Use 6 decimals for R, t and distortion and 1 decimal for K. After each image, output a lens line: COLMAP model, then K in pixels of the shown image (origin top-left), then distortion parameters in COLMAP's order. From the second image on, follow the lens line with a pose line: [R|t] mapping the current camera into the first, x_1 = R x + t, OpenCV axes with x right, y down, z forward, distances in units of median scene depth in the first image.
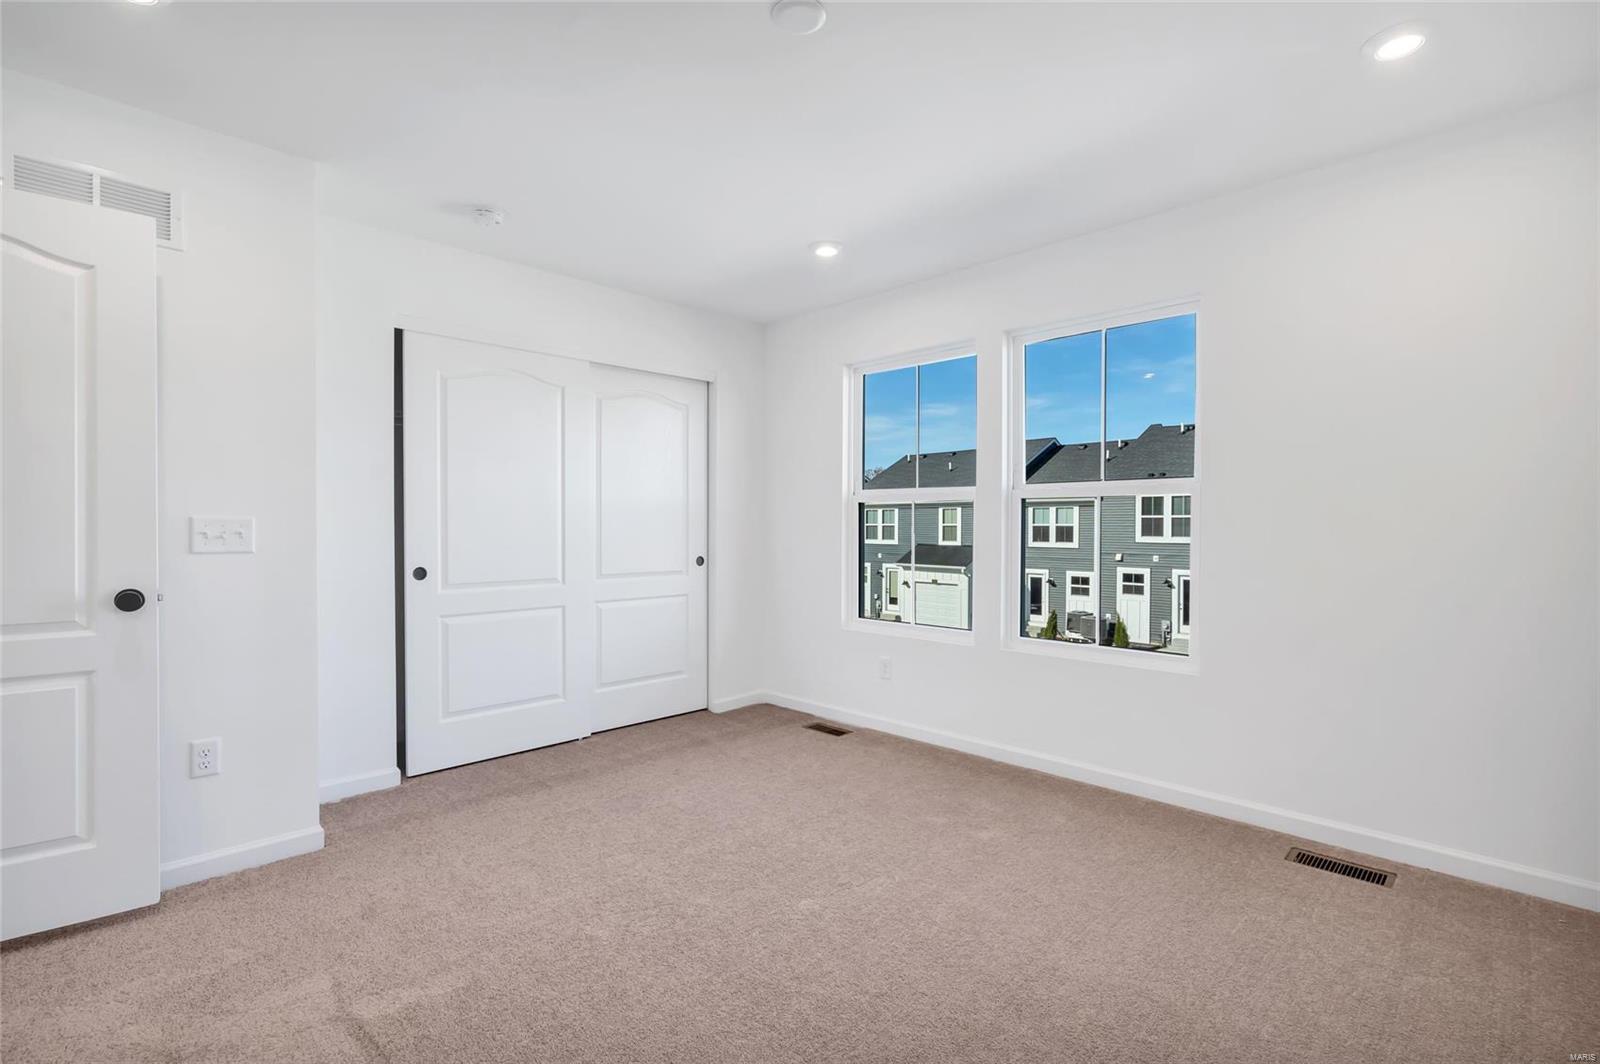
lens RADIAL K [[734.6, 0, 787.8], [0, 734.6, 526.2], [0, 0, 1]] dist [-0.006407, 0.002490]
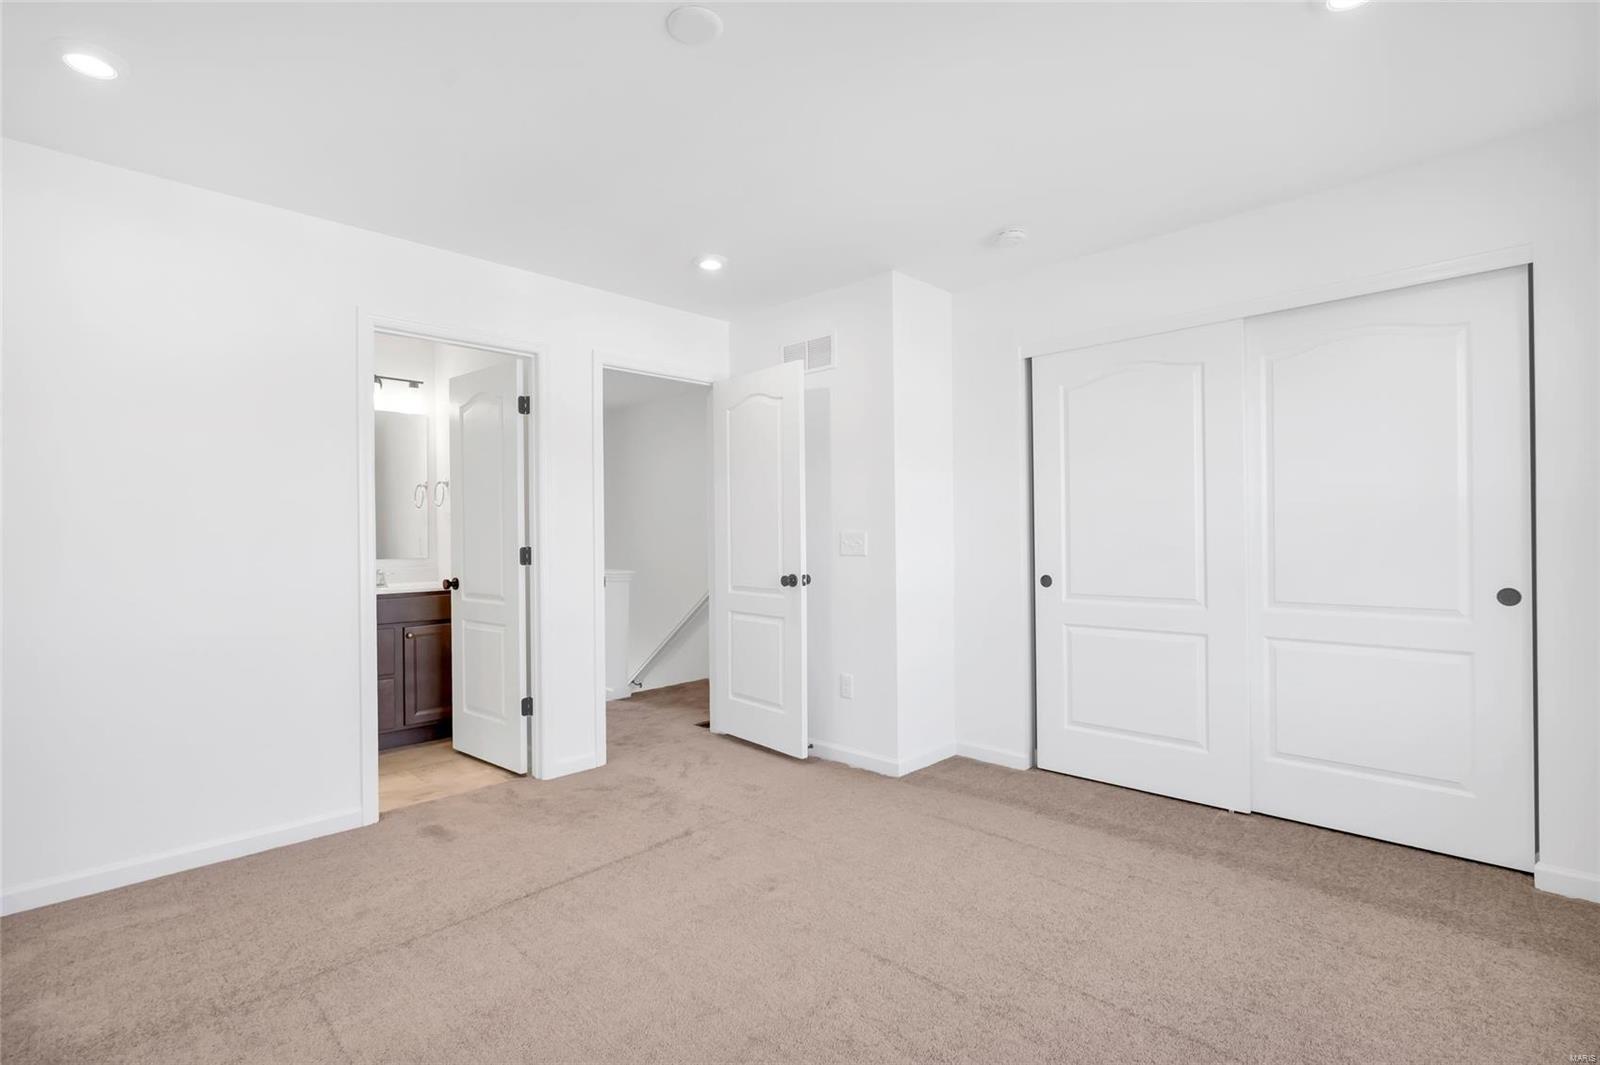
lens RADIAL K [[734.6, 0, 797.5], [0, 734.6, 534.3], [0, 0, 1]] dist [-0.006407, 0.002490]
pose [[0.026964, -0.003372, -0.999631, 0.497577], [0.008596, 0.999958, -0.003141, -0.002585], [0.999599, -0.008508, 0.026991, 0.549838]]
